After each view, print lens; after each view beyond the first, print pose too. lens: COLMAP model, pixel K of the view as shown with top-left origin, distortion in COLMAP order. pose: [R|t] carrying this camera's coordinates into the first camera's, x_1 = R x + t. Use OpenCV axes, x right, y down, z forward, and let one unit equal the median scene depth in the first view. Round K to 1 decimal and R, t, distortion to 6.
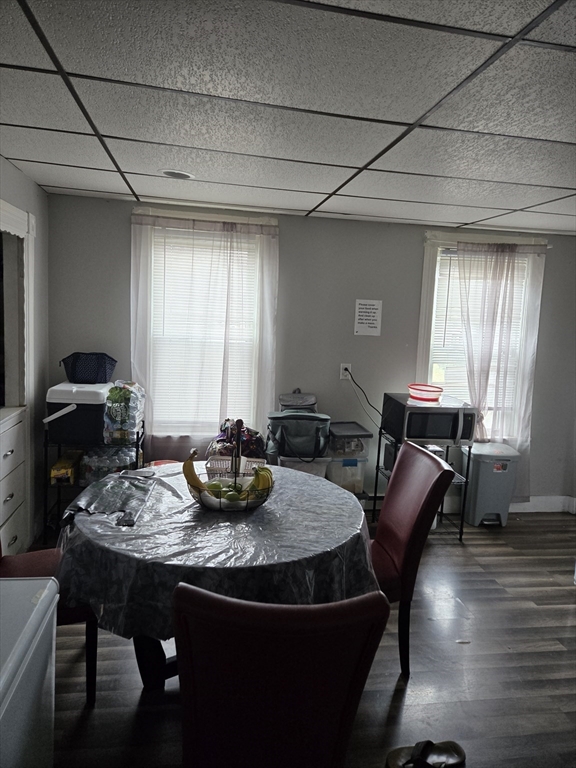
lens RADIAL K [[510.9, 0, 284.4], [0, 510.9, 377.6], [0, 0, 1]] dist [0.070148, -0.059289]
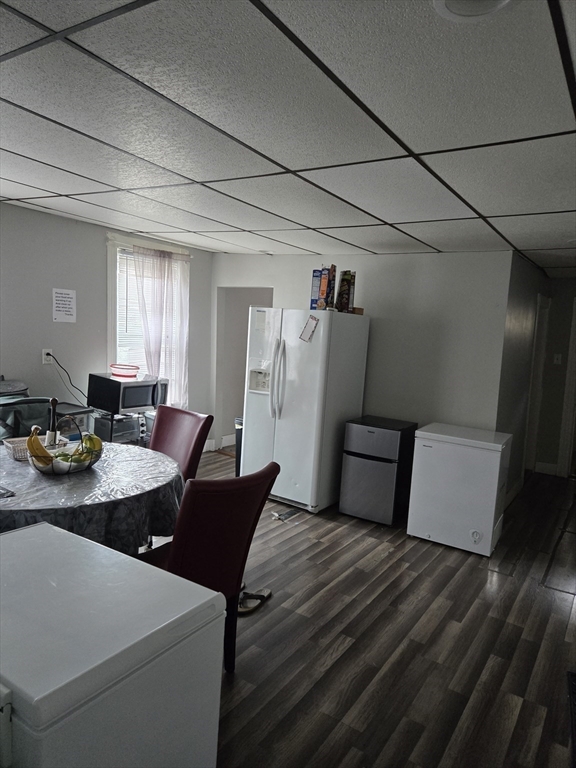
lens RADIAL K [[510.9, 0, 293.7], [0, 510.9, 385.9], [0, 0, 1]] dist [0.070148, -0.059289]
pose [[0.673696, -0.088615, 0.733676, -0.327846], [0.055871, 0.996051, 0.069002, 0.003269], [-0.736894, -0.005496, 0.675986, -0.097051]]
